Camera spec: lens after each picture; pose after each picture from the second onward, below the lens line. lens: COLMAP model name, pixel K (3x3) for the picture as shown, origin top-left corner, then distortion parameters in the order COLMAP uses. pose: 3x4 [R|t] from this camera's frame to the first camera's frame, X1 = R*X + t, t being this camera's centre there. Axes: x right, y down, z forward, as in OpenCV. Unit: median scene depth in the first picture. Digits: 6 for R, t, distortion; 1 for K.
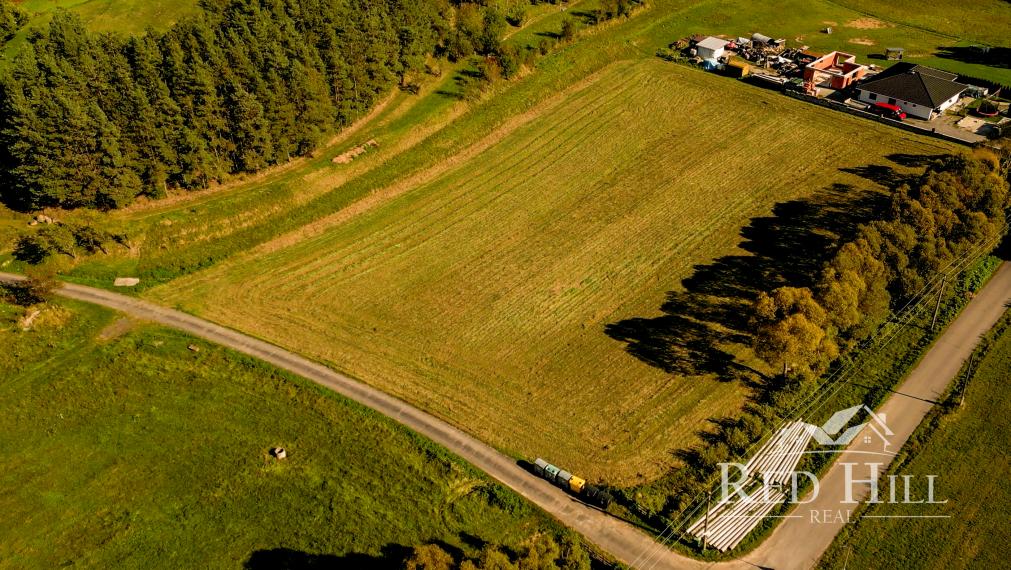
lens RADIAL K [[871.2, 0, 536.2], [0, 871.2, 289.6], [0, 0, 1]] dist [0.095104, -0.114960]
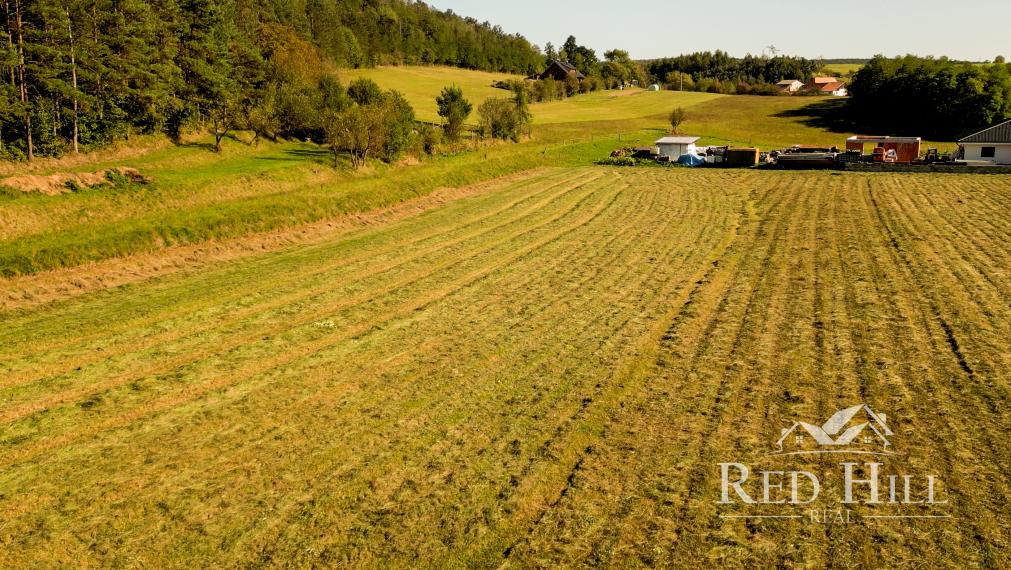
lens RADIAL K [[871.2, 0, 536.2], [0, 871.2, 289.6], [0, 0, 1]] dist [0.095104, -0.114960]
pose [[0.936888, -0.070472, 0.342454, -0.192387], [0.195968, 0.917002, -0.347425, 0.035603], [-0.289547, 0.392609, 0.872938, 0.799835]]
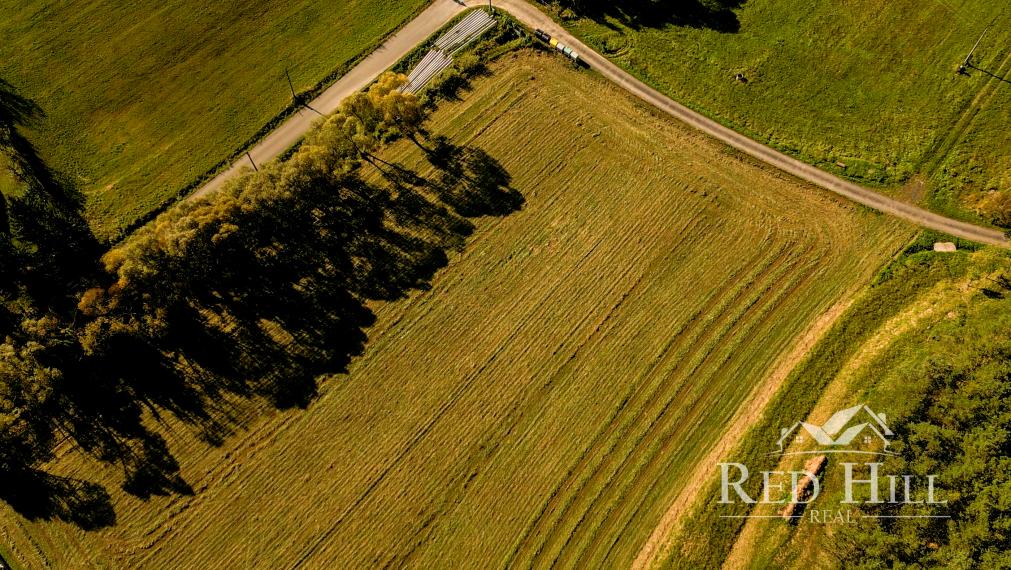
lens RADIAL K [[871.2, 0, 536.2], [0, 871.2, 289.6], [0, 0, 1]] dist [0.095104, -0.114960]
pose [[-0.999146, -0.025846, 0.032241, 0.011049], [0.035907, -0.156900, 0.986962, -1.071837], [-0.020451, 0.987276, 0.157694, 0.842256]]
